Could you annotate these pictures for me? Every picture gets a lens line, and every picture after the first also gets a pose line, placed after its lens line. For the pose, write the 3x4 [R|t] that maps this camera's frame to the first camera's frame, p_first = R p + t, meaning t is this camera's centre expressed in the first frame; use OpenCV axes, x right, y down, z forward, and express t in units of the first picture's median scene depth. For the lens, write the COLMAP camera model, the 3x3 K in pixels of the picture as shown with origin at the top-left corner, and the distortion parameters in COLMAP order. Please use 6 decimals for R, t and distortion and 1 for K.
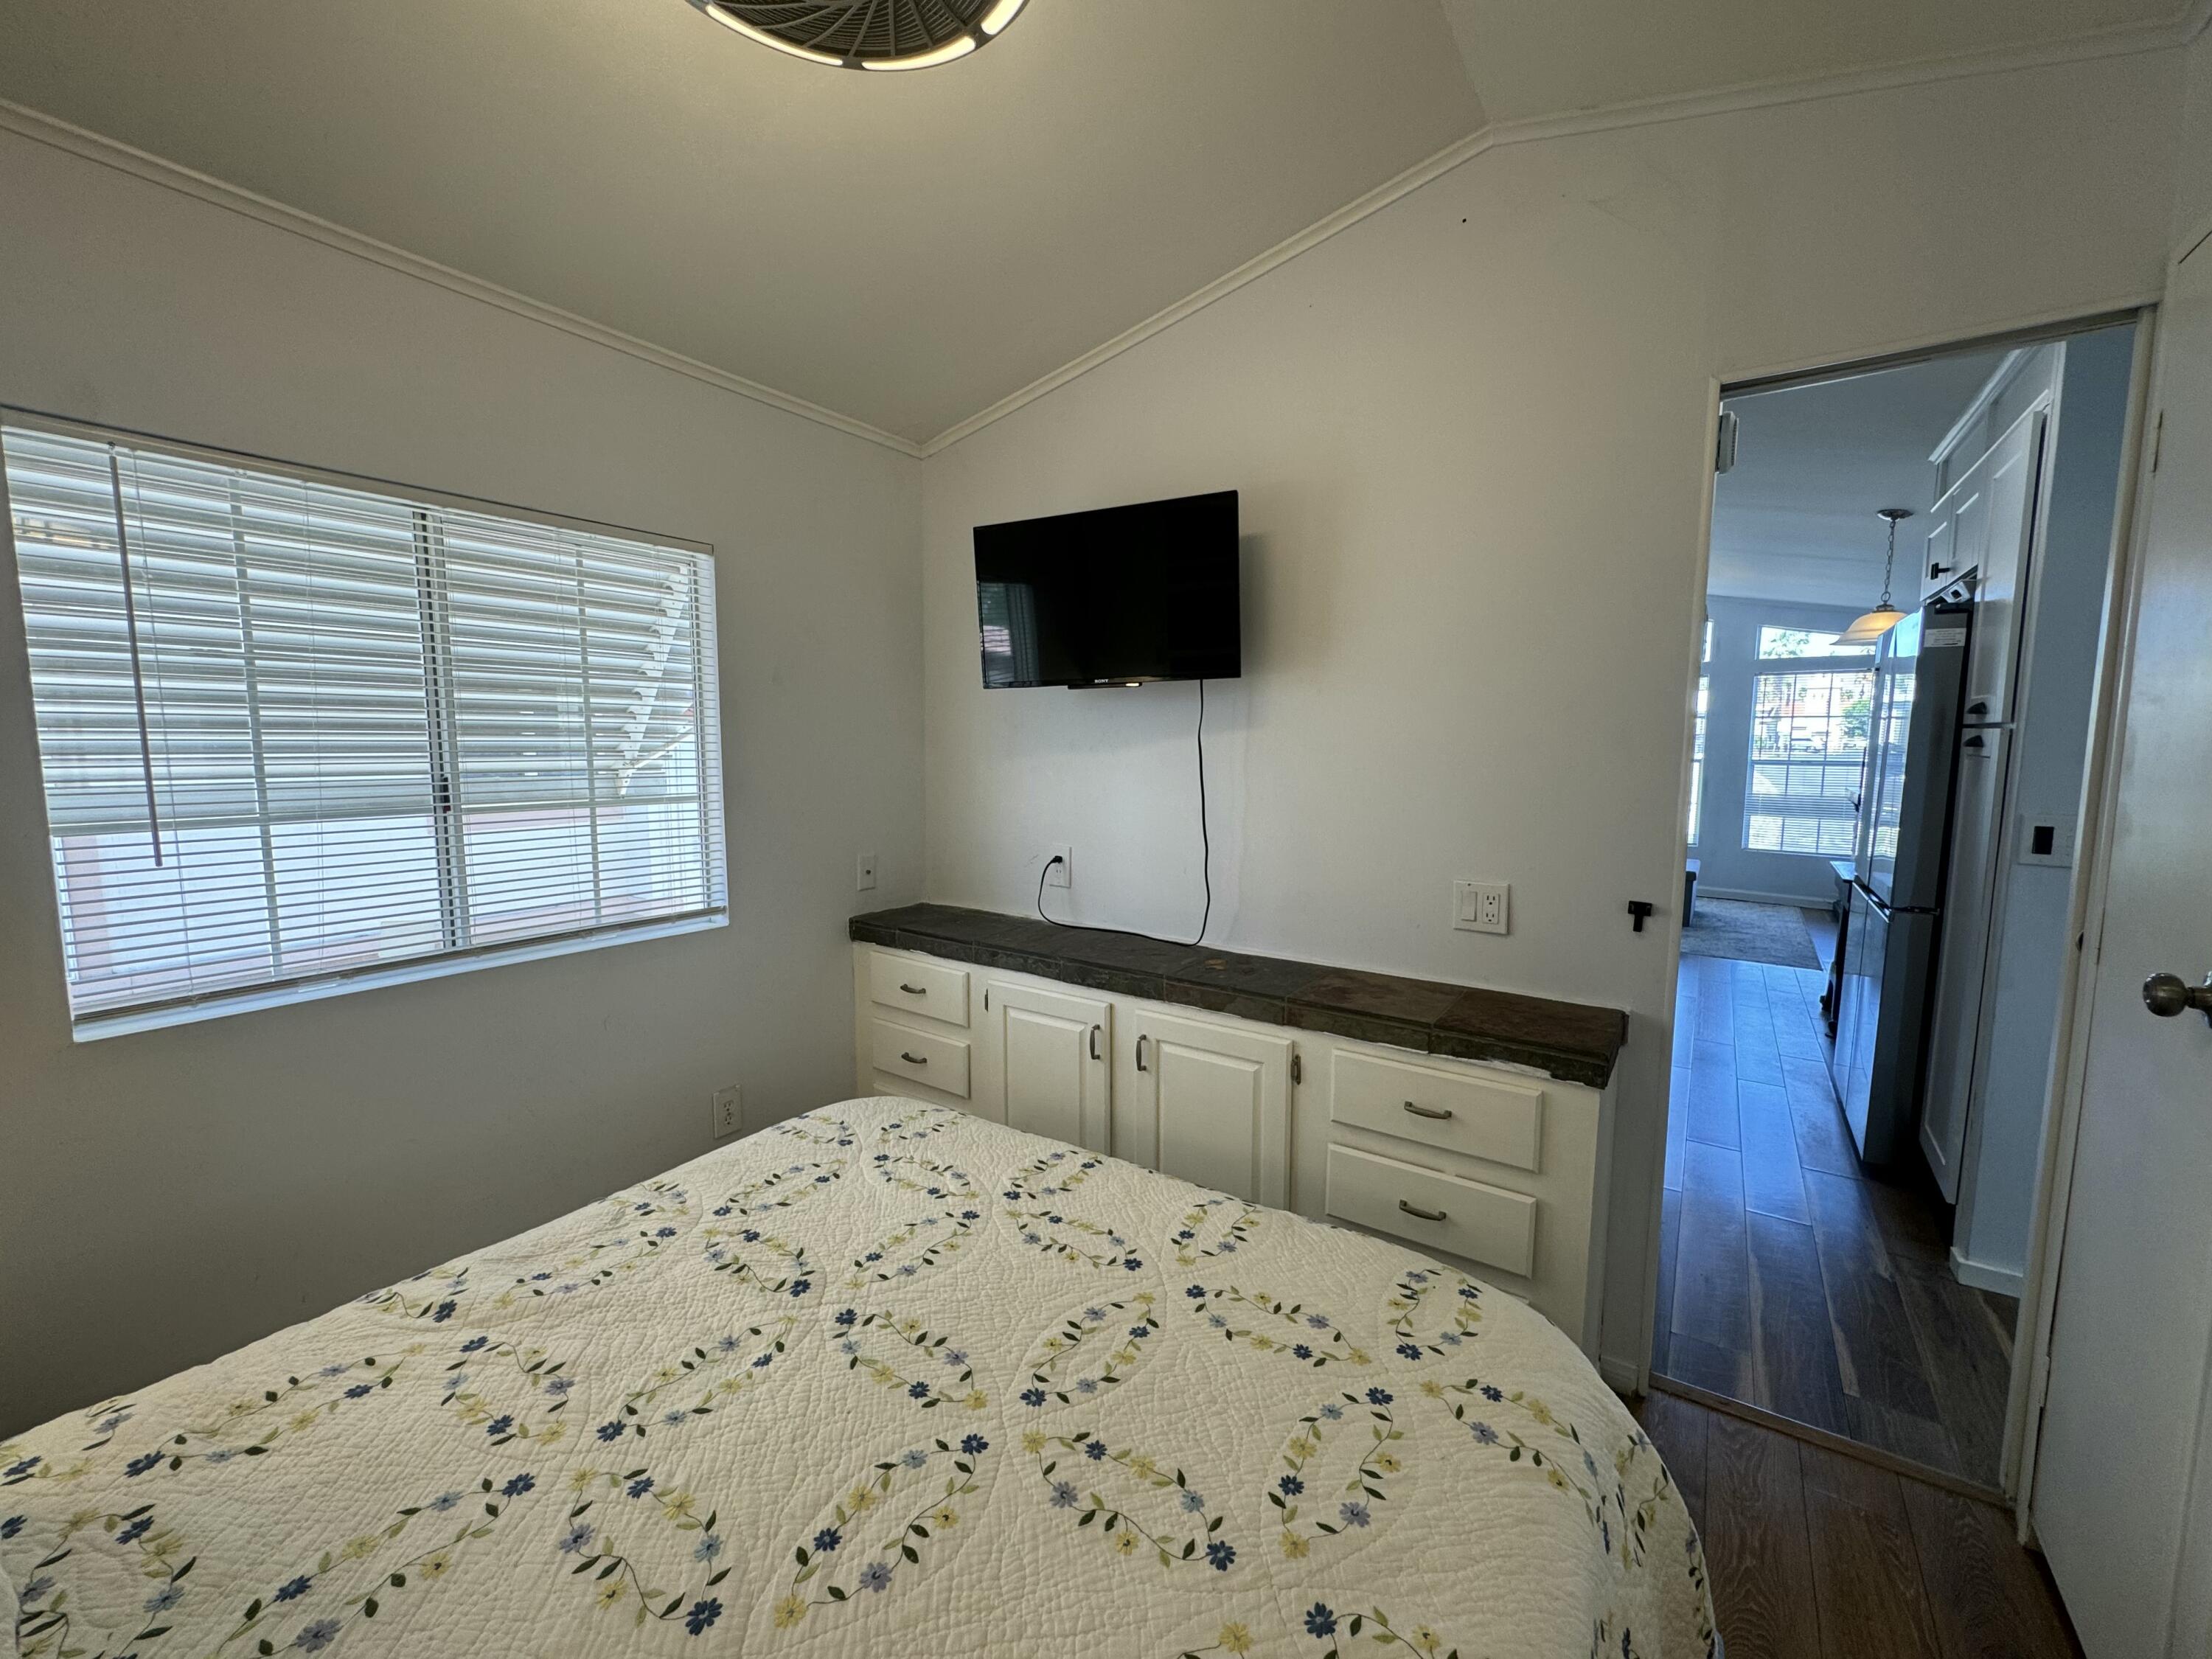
lens RADIAL K [[891.5, 0, 1104.9], [0, 891.5, 830.2], [0, 0, 1]] dist [-0.000921, 0.000103]
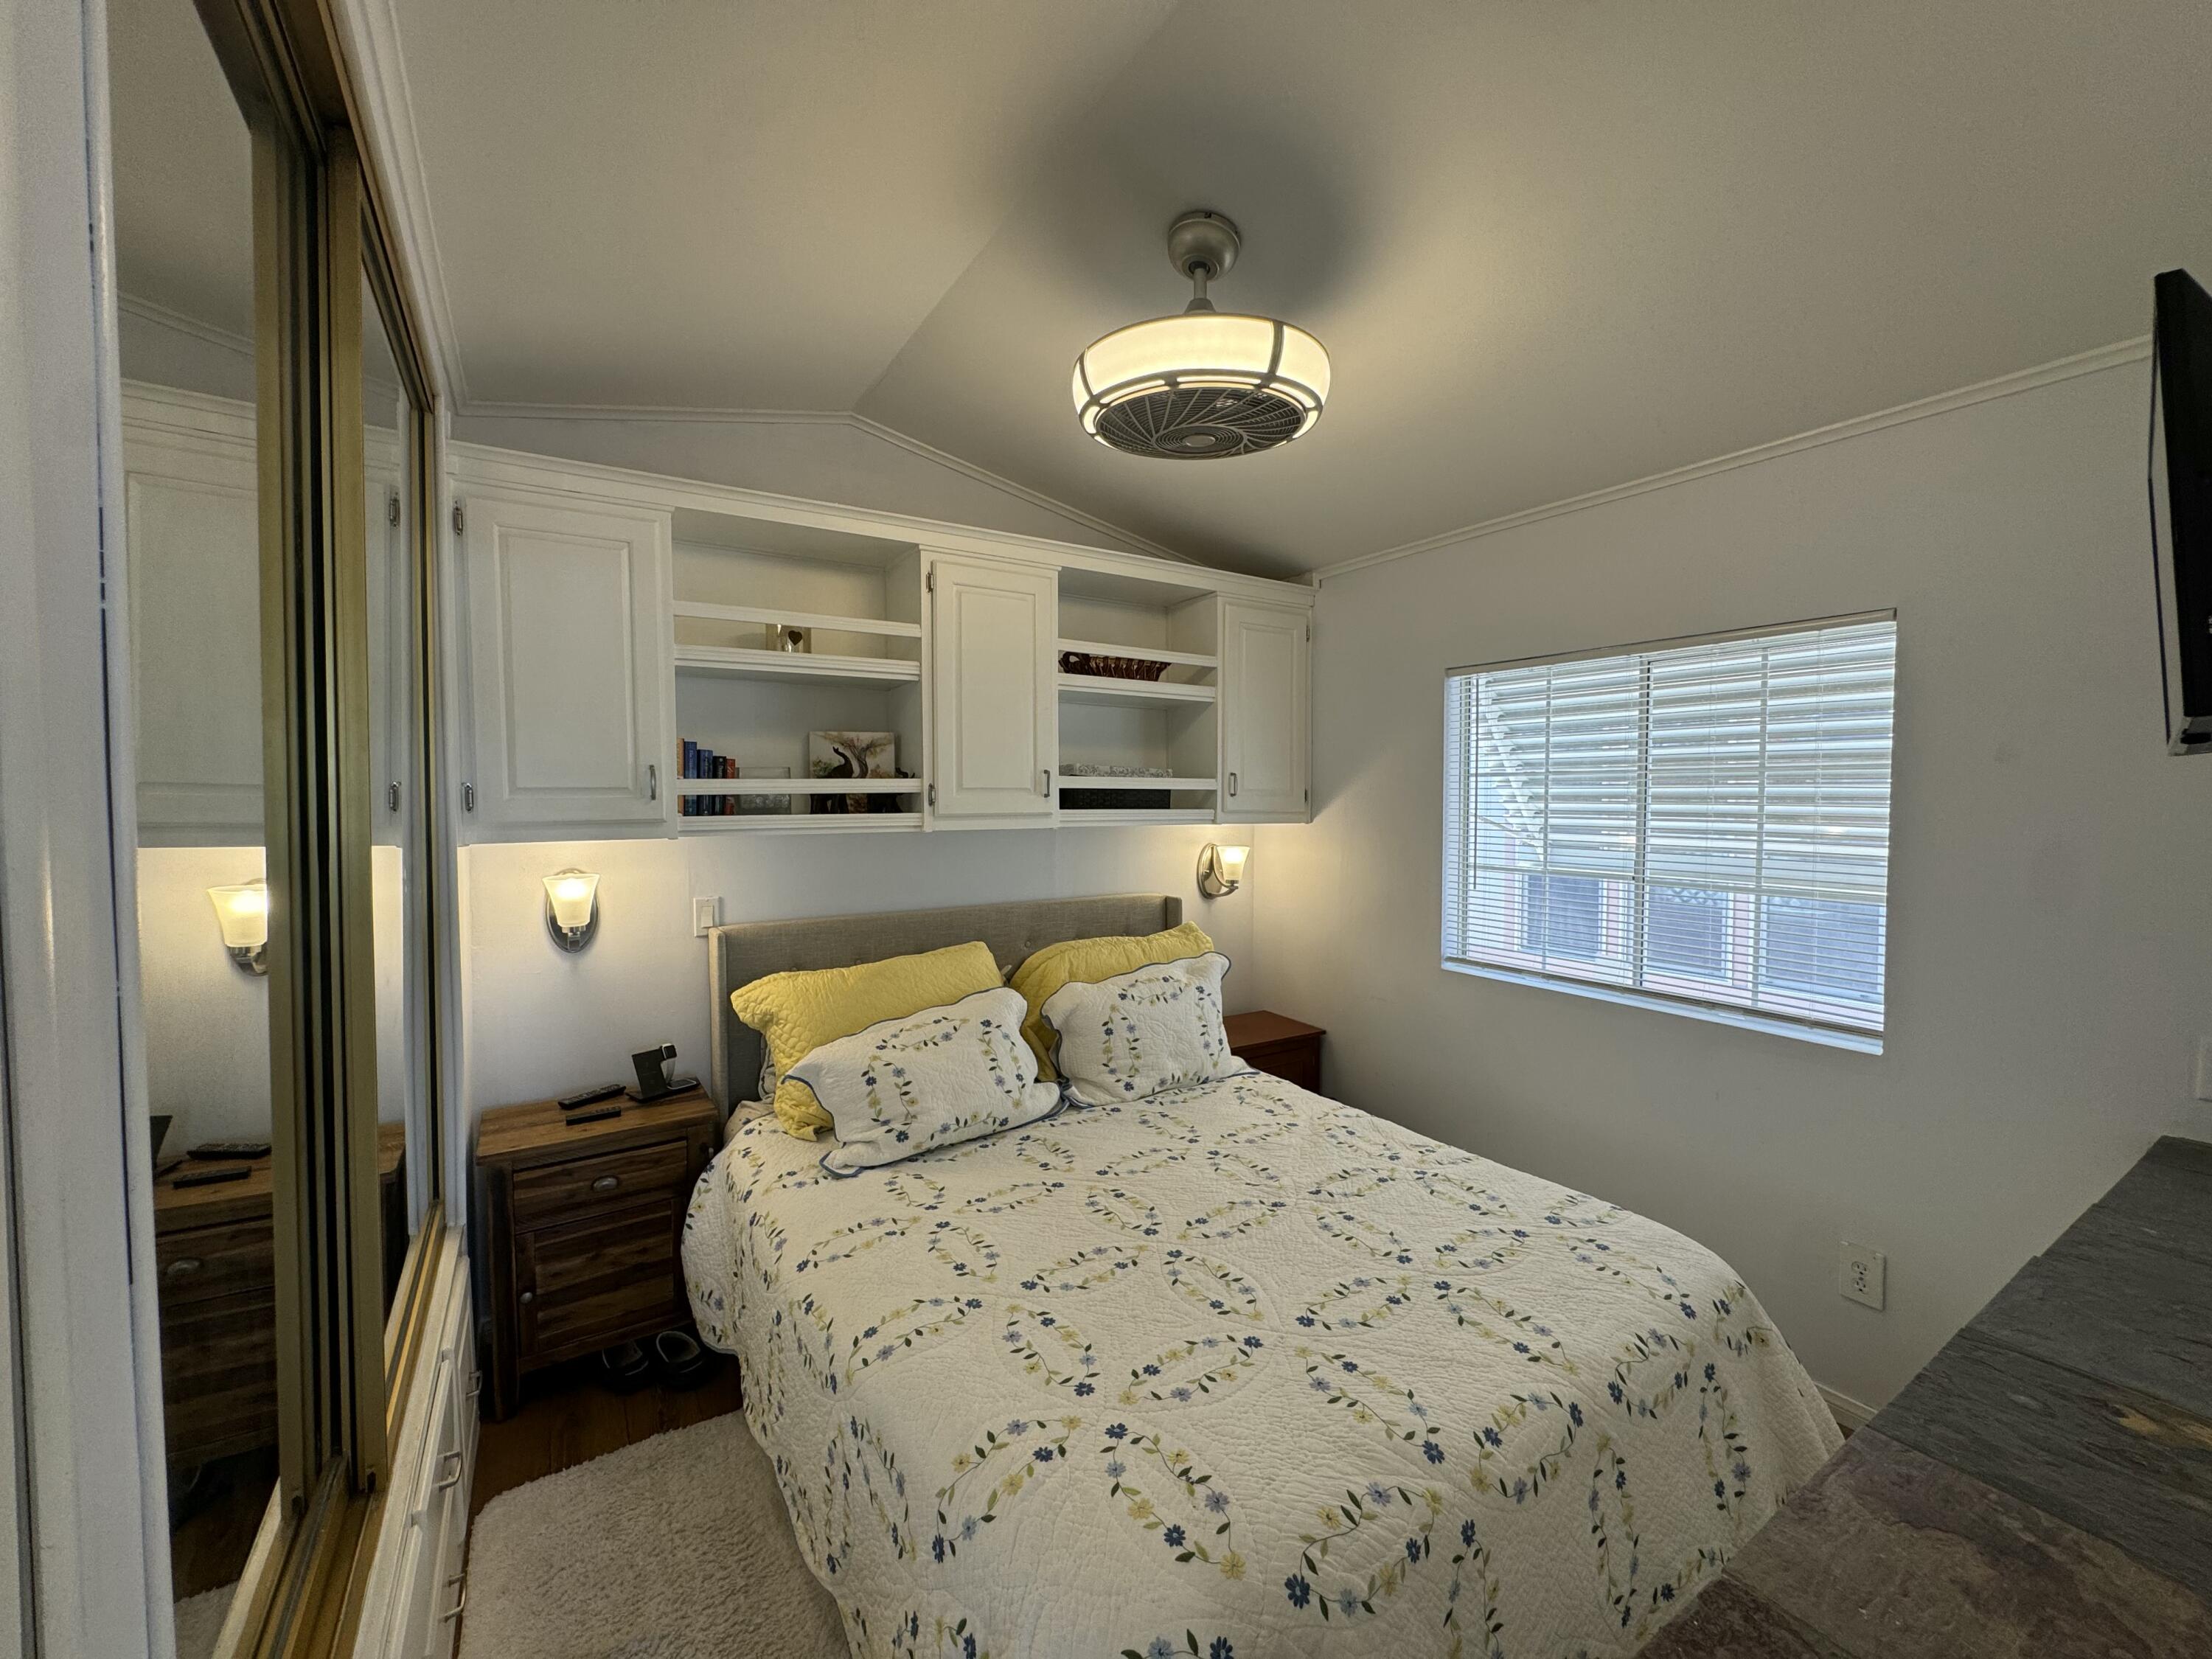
lens RADIAL K [[891.5, 0, 1104.9], [0, 891.5, 830.2], [0, 0, 1]] dist [-0.000921, 0.000103]
pose [[-0.394982, 0.026792, -0.918298, 1.041869], [-0.101165, 0.992227, 0.072463, -0.149468], [0.913102, 0.121521, -0.389201, 1.061035]]
